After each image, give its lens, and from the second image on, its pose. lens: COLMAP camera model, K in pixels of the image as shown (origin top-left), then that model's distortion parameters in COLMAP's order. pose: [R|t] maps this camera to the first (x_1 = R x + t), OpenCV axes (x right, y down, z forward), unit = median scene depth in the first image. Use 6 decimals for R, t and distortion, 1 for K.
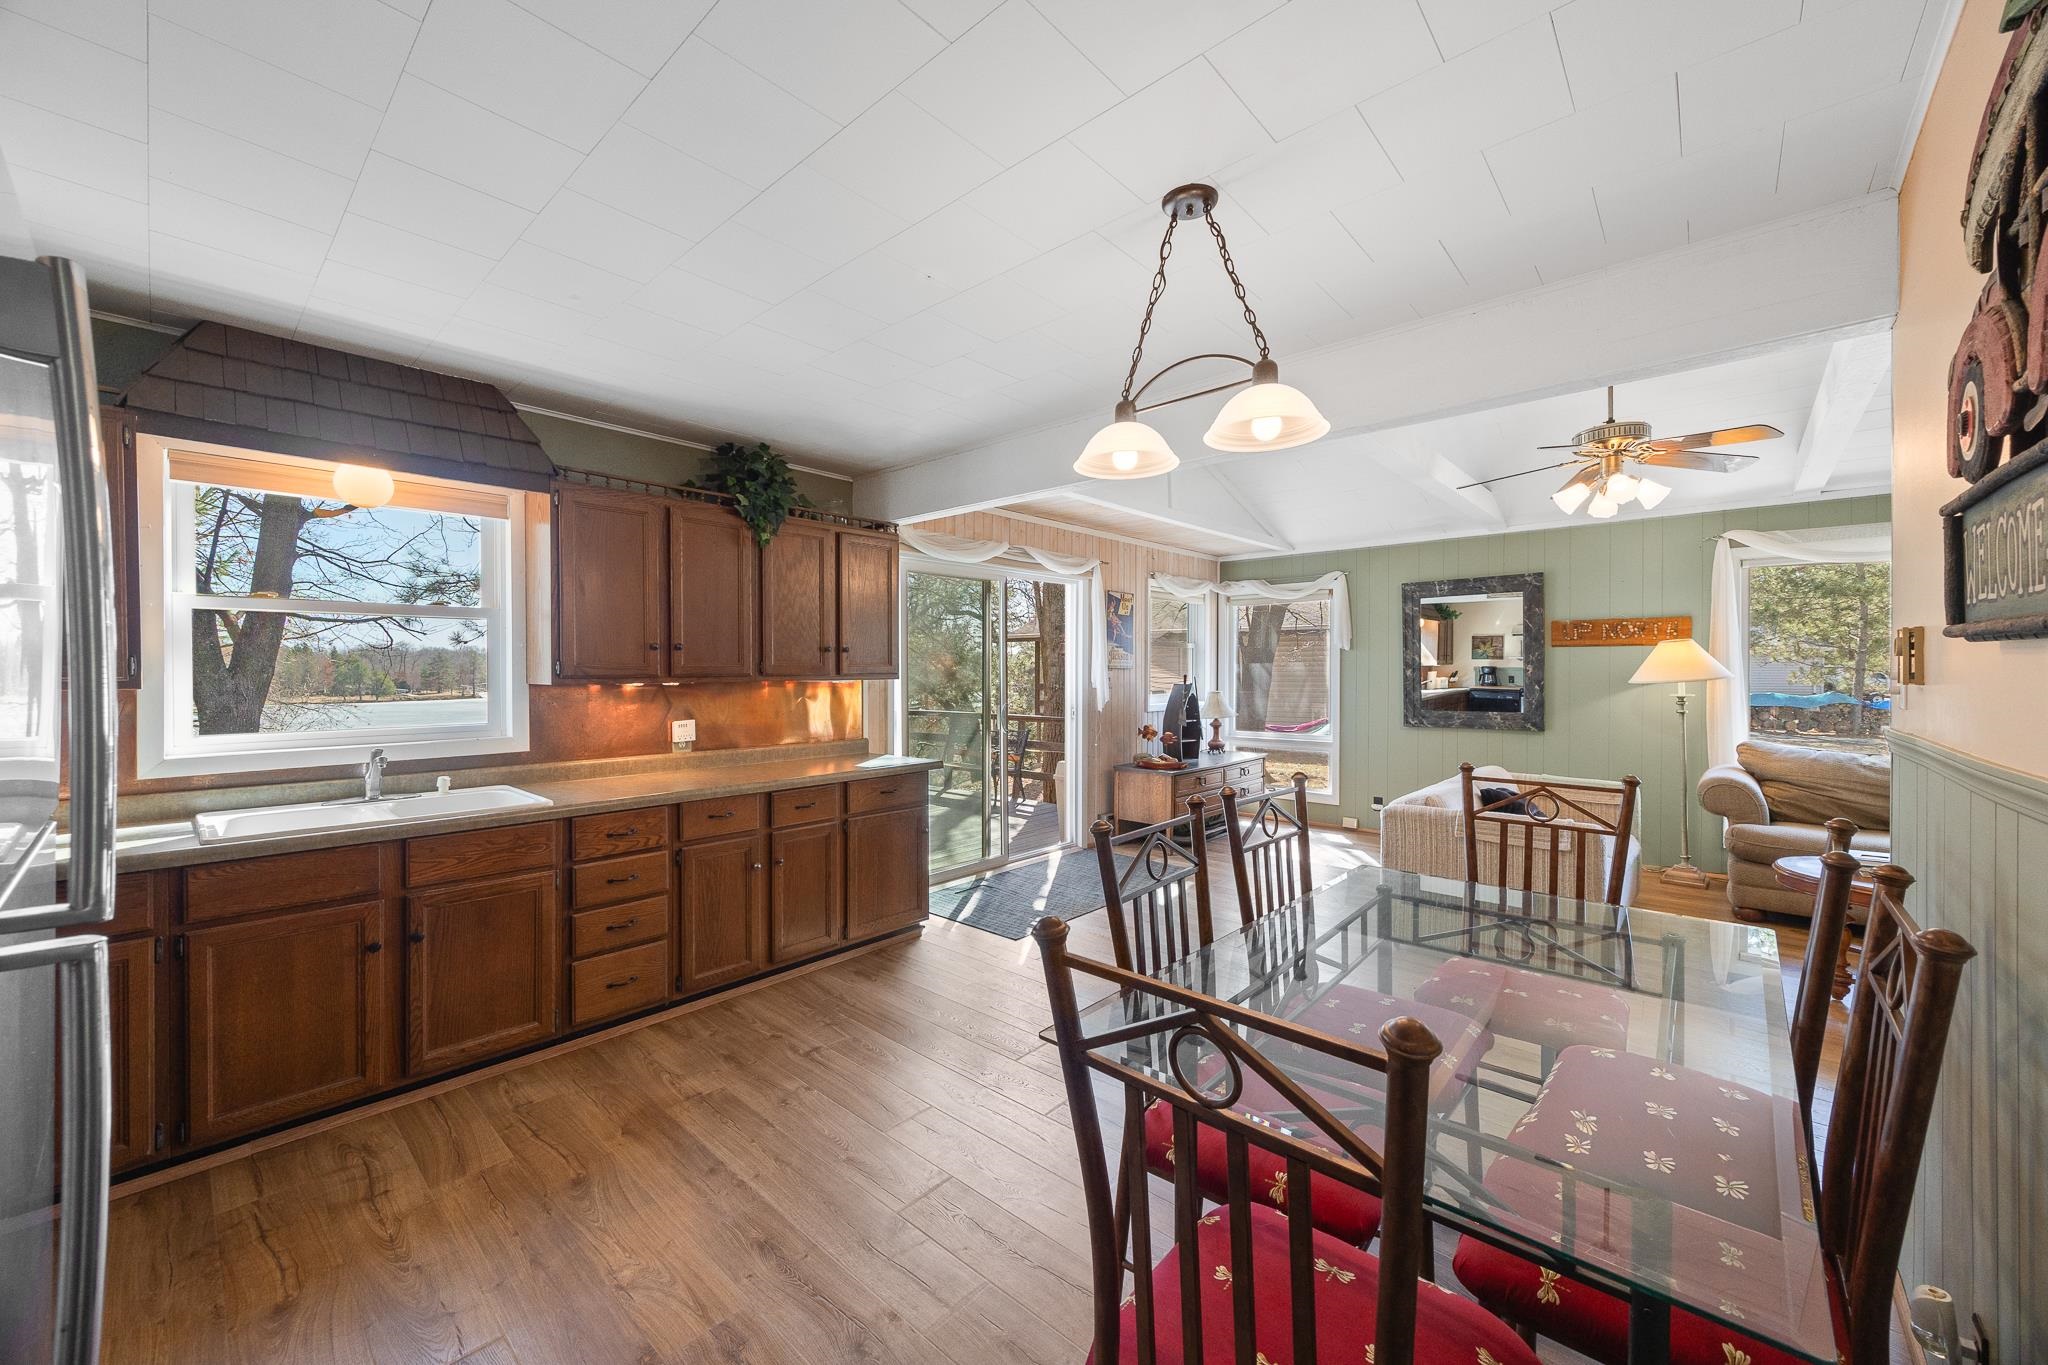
lens RADIAL K [[784.6, 0, 1006.9], [0, 784.6, 677.5], [0, 0, 1]] dist [-0.002473, -0.000100]
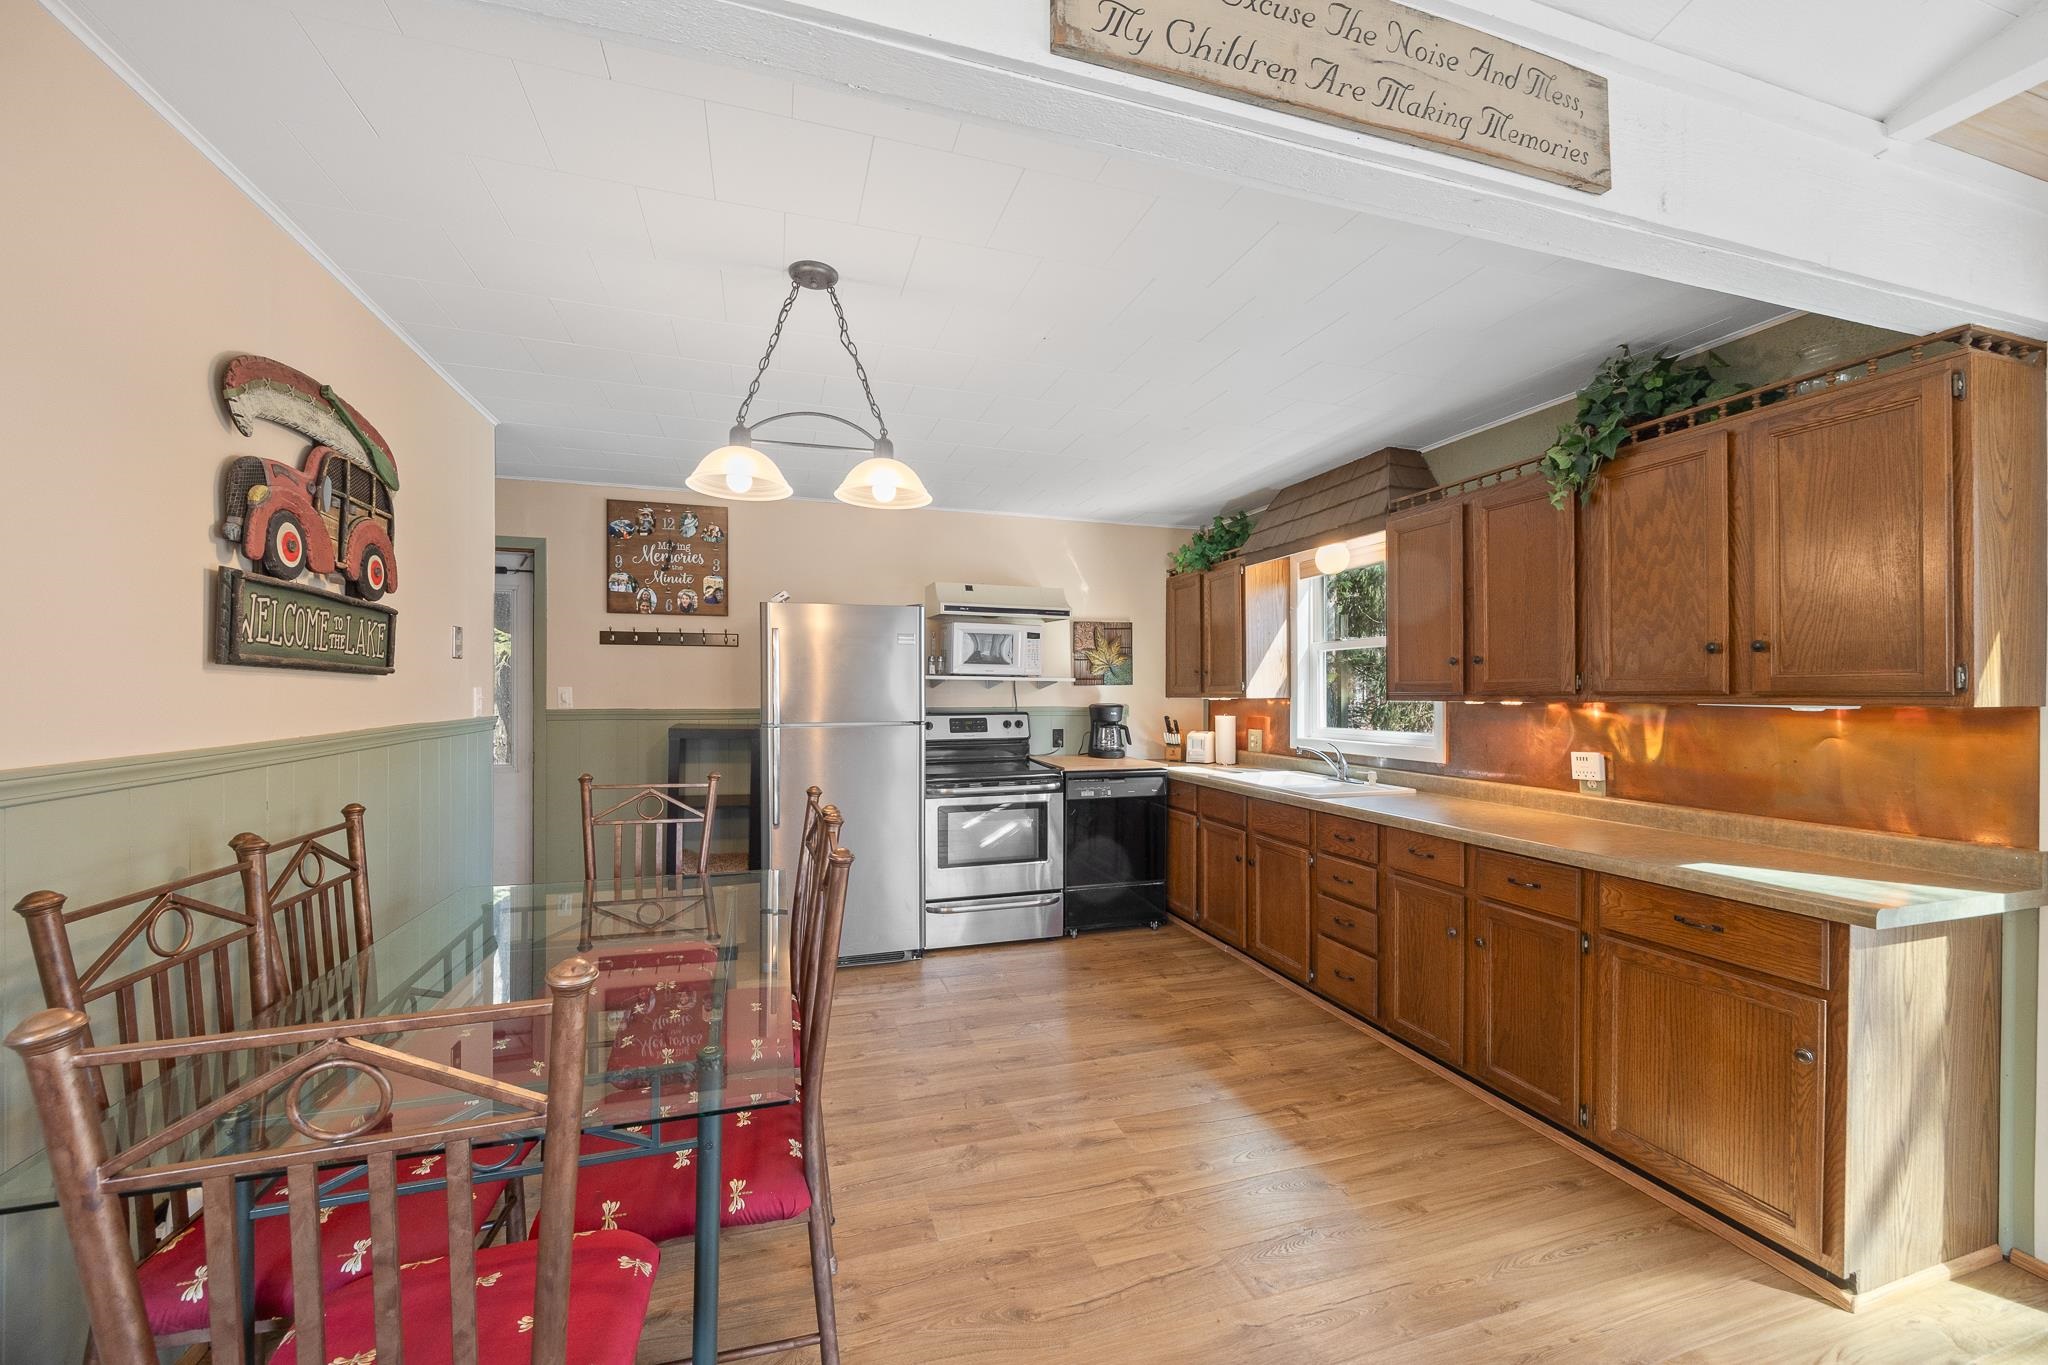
lens RADIAL K [[784.6, 0, 1021.6], [0, 784.6, 694.7], [0, 0, 1]] dist [-0.002473, -0.000100]
pose [[-0.495791, 0.005922, -0.868422, 0.511915], [-0.006642, 0.999922, 0.010612, -0.005472], [0.868417, 0.011030, -0.495712, 0.876852]]
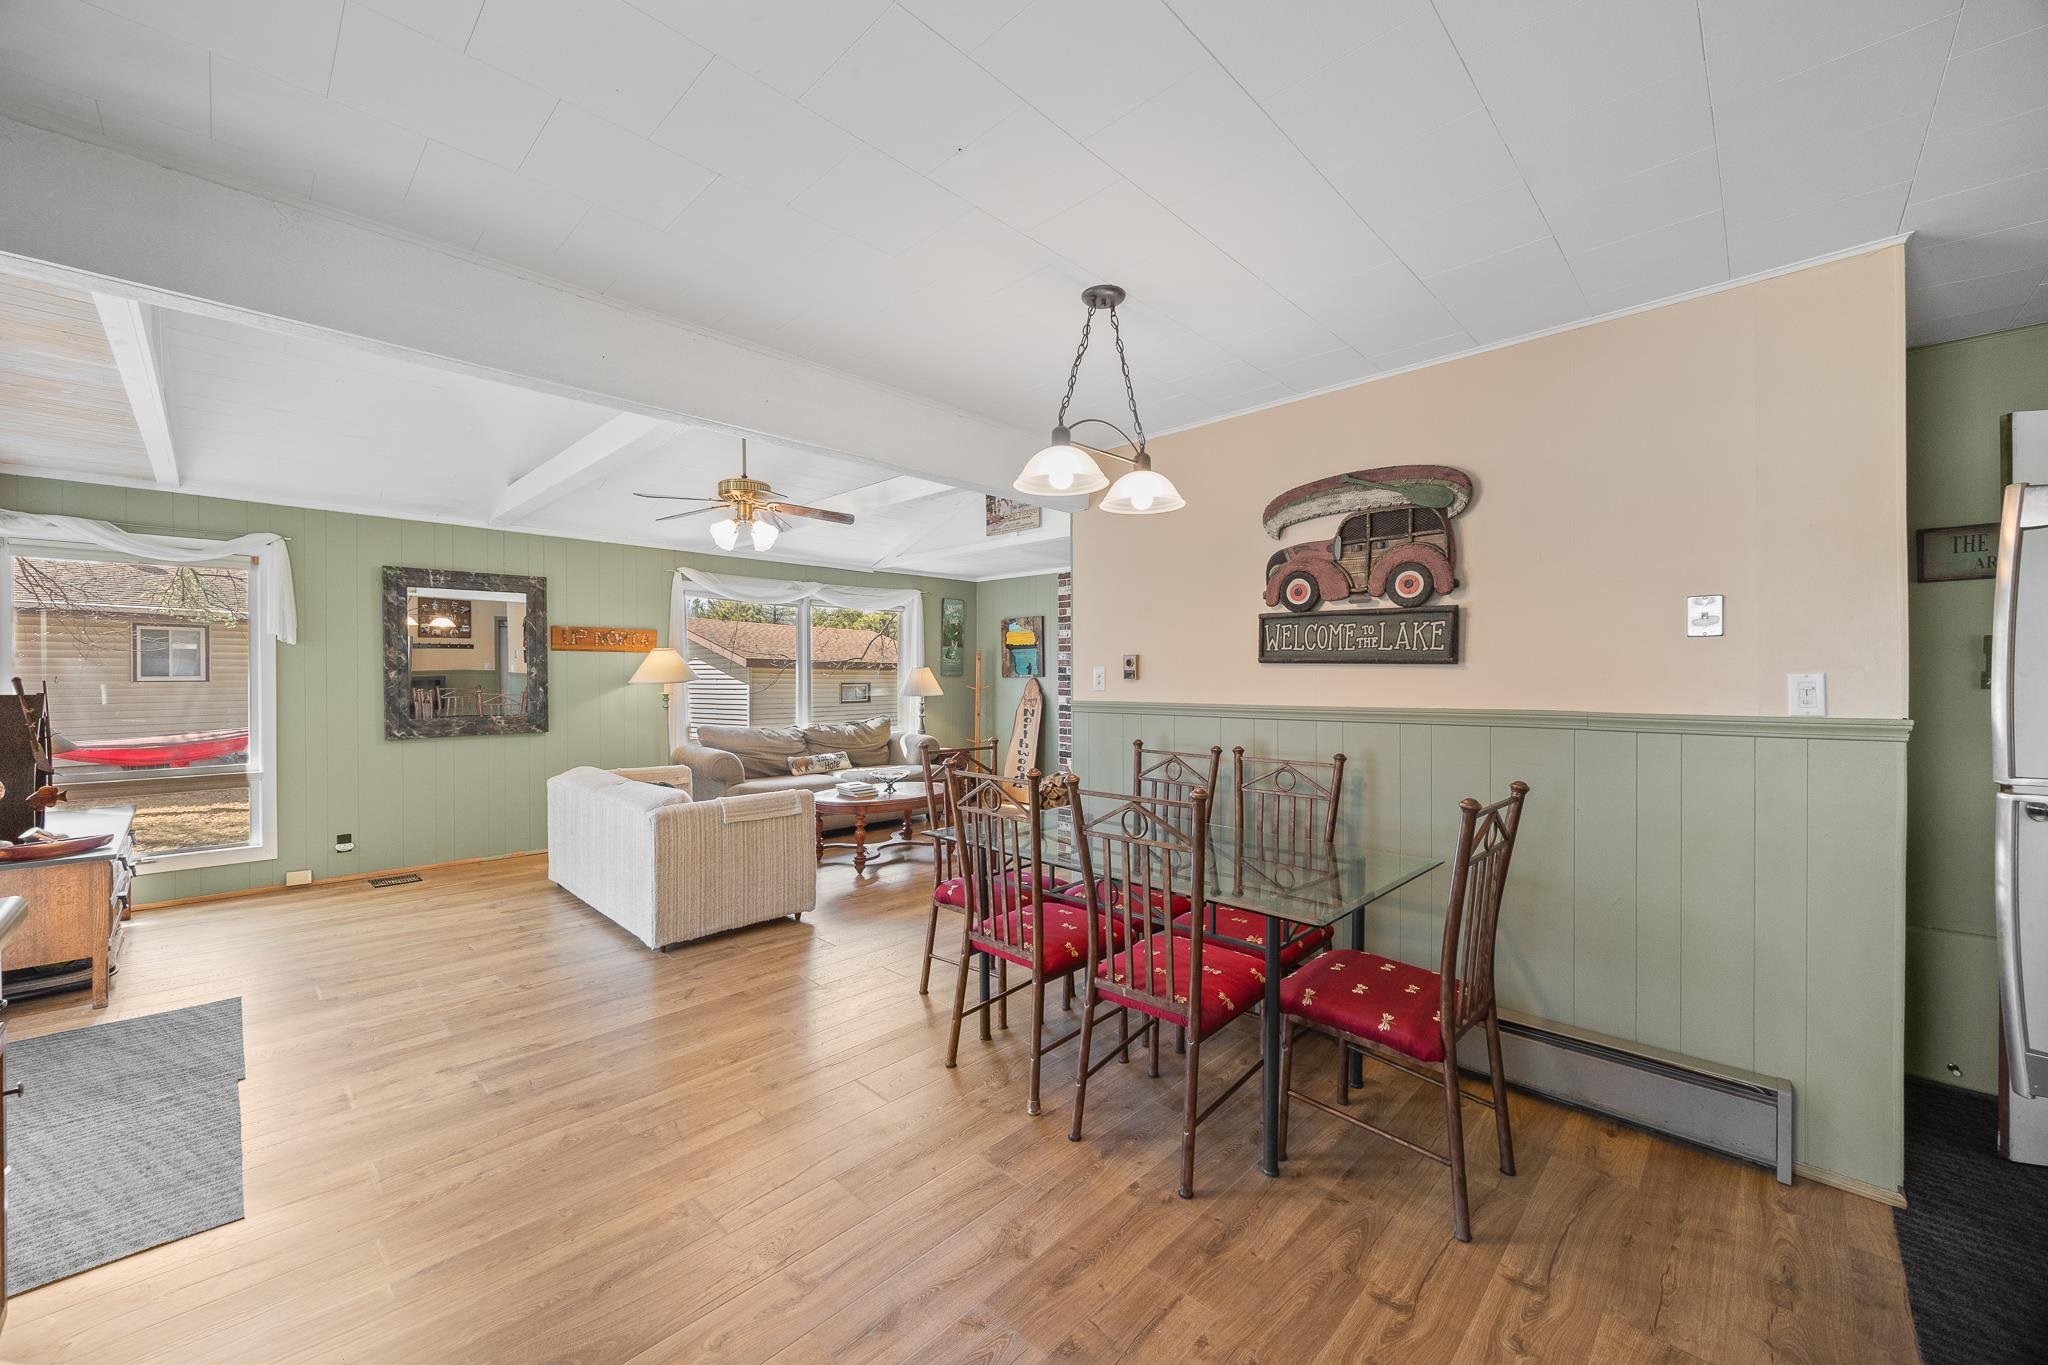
lens RADIAL K [[784.6, 0, 1013.2], [0, 784.6, 682.8], [0, 0, 1]] dist [-0.002473, -0.000100]
pose [[0.038916, -0.007071, 0.999217, -0.489283], [0.004370, 0.999967, 0.006906, -0.000344], [-0.999233, 0.004098, 0.038946, 0.527064]]
